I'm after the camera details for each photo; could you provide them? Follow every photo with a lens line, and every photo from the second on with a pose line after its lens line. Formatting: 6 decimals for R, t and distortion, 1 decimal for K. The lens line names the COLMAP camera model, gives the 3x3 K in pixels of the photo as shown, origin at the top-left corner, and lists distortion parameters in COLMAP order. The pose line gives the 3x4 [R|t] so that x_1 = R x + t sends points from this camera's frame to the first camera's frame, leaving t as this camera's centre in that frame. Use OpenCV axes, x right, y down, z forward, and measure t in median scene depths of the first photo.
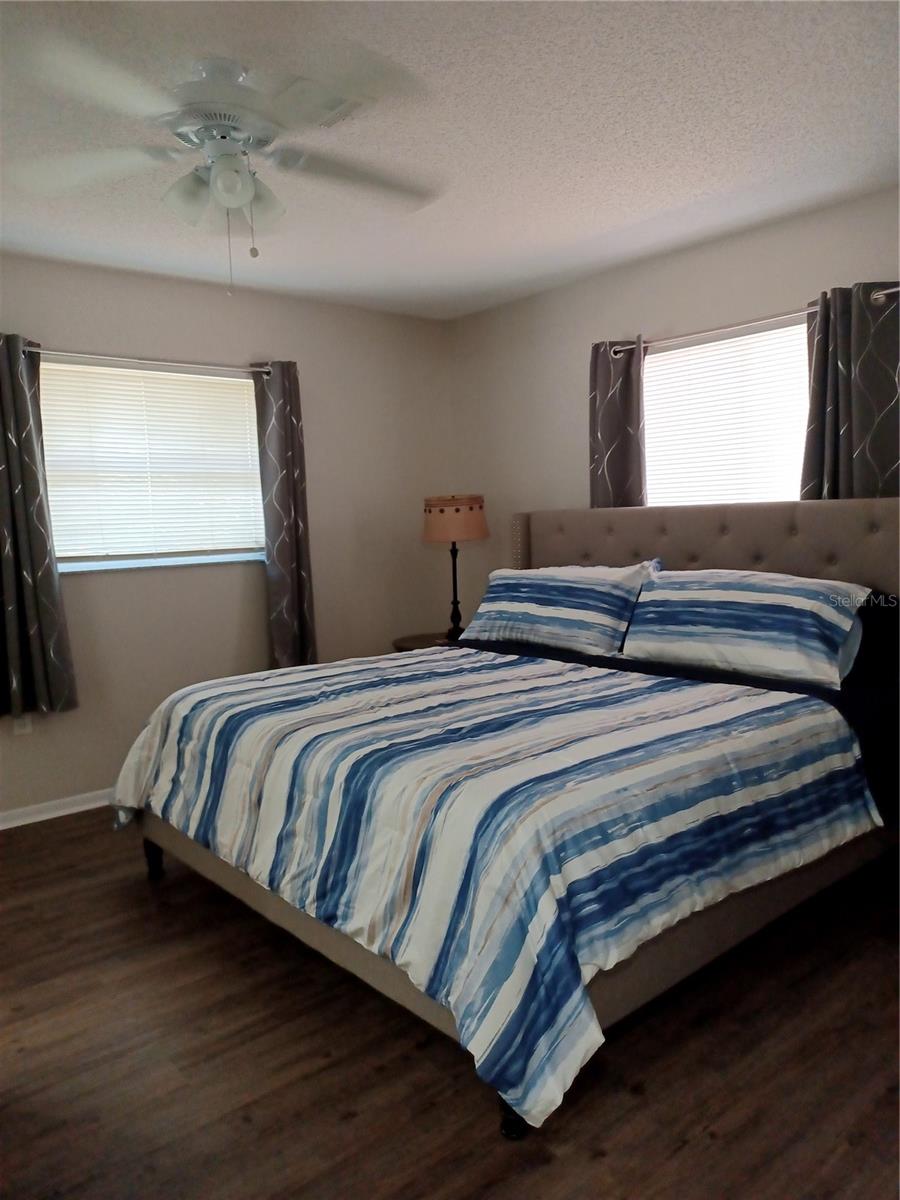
lens RADIAL K [[874.1, 0, 442.1], [0, 874.1, 600.3], [0, 0, 1]] dist [0.064934, -0.071882]
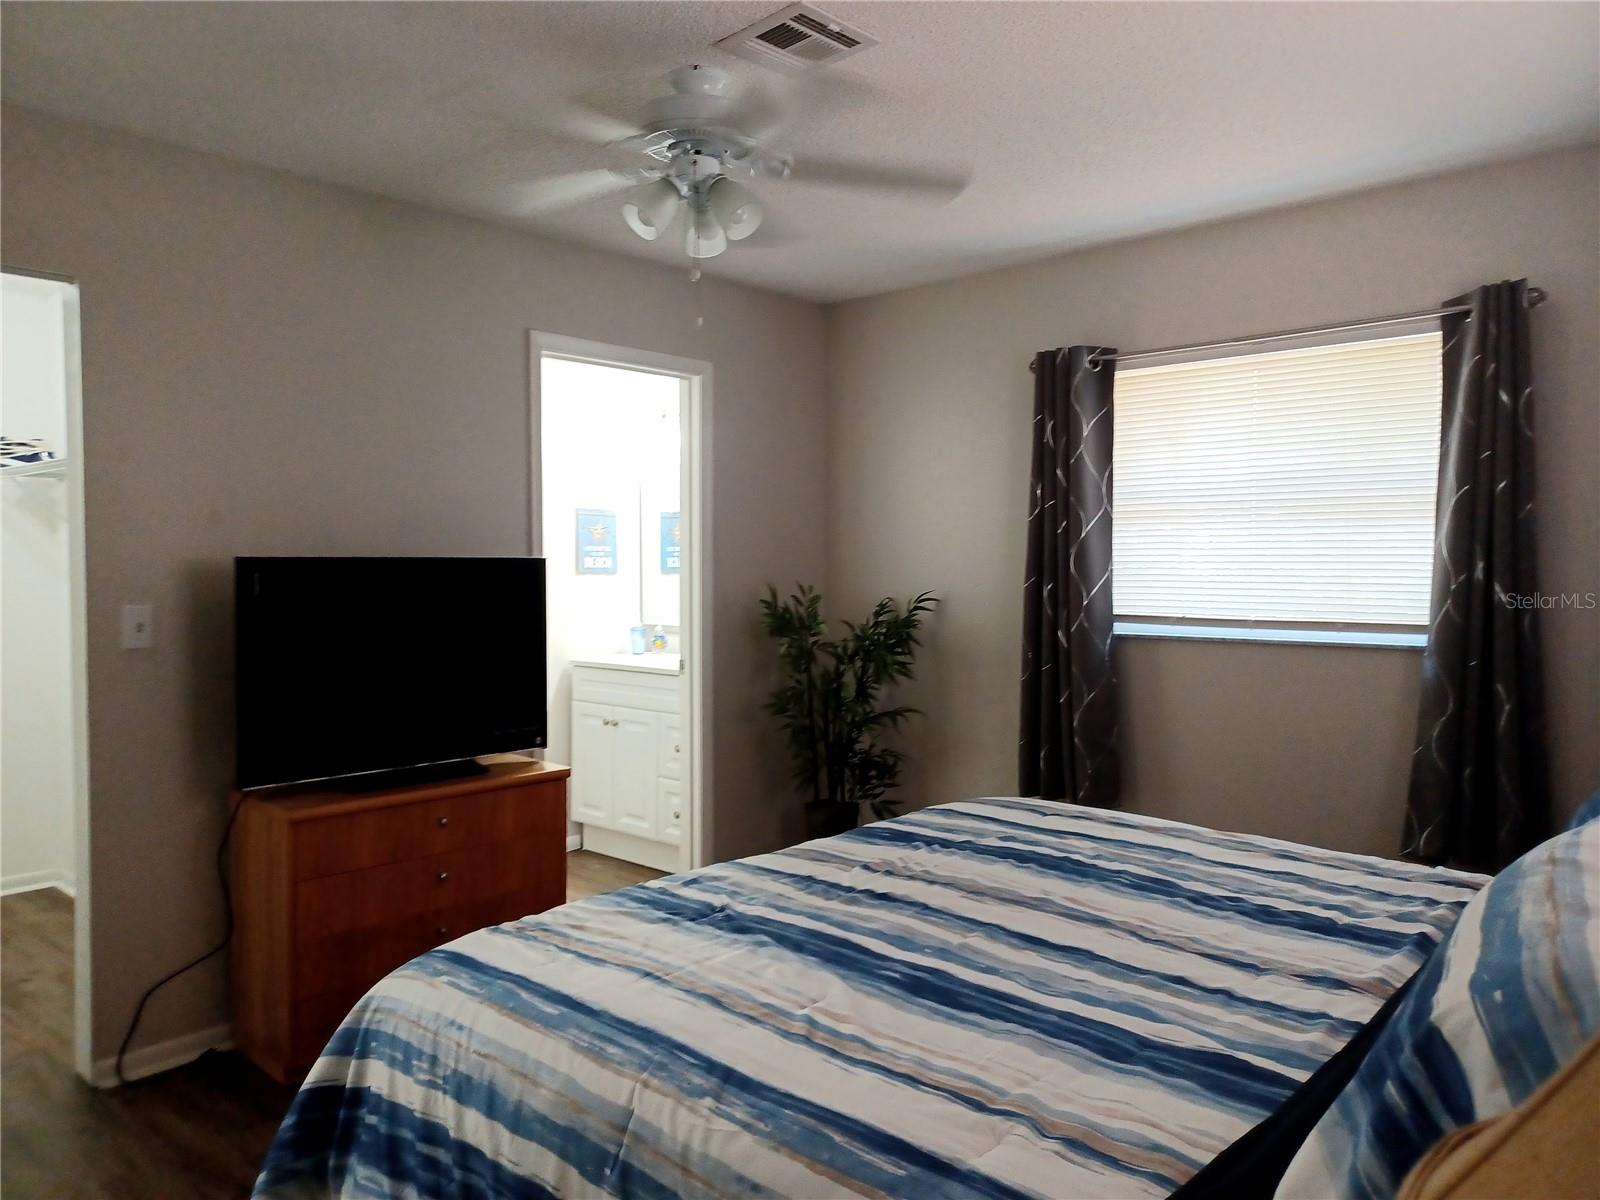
lens RADIAL K [[1165.4, 0, 789.3], [0, 1165.4, 603.8], [0, 0, 1]] dist [0.064934, -0.071882]
pose [[0.127123, 0.068763, -0.989500, 0.732149], [-0.098248, 0.993561, 0.056423, -0.115123], [0.987009, 0.090044, 0.133061, 0.742579]]
